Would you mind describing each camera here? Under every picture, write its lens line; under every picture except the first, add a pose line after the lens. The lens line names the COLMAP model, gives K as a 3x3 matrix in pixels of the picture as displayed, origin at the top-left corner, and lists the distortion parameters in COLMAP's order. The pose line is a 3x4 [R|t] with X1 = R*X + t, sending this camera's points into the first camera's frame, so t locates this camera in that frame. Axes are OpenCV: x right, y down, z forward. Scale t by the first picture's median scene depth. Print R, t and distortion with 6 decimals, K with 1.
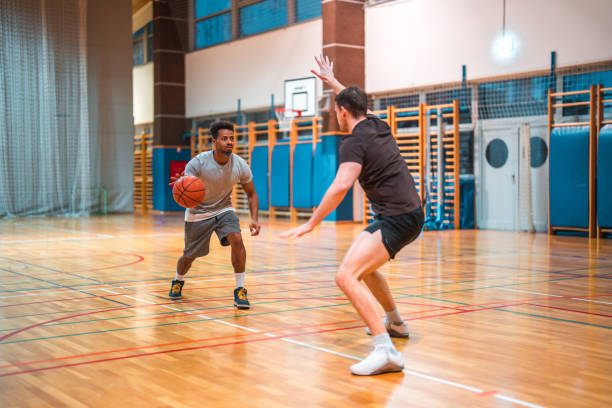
lens RADIAL K [[854.7, 0, 311.0], [0, 854.7, 205.8], [0, 0, 1]] dist [0.022950, 0.000000]
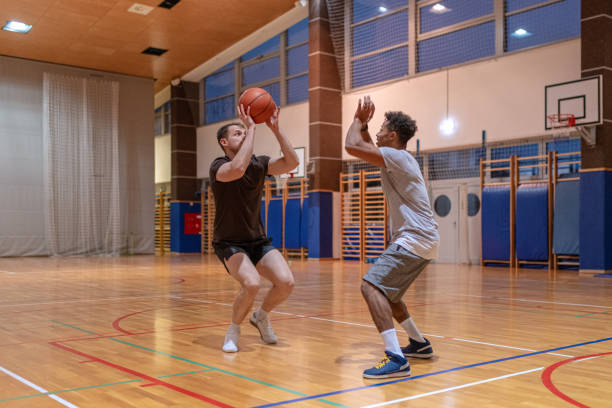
lens RADIAL K [[708.4, 0, 344.3], [0, 708.4, 242.5], [0, 0, 1]] dist [0.025113, 0.000000]
pose [[0.996576, 0.001877, 0.082656, -0.022181], [-0.000316, 0.999821, -0.018900, 0.014260], [-0.082677, 0.018809, 0.996399, -0.072516]]
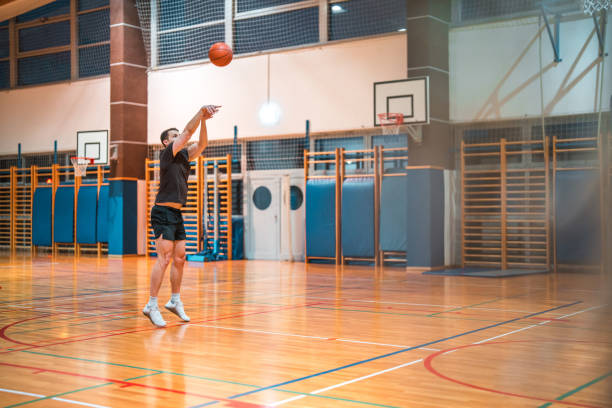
lens RADIAL K [[854.7, 0, 303.0], [0, 854.7, 201.9], [0, 0, 1]] dist [0.022950, 0.000000]
pose [[0.951792, 0.009351, 0.306600, -0.091851], [0.005346, 0.998878, -0.047063, 0.002382], [-0.306696, 0.046433, 0.950674, -0.167657]]
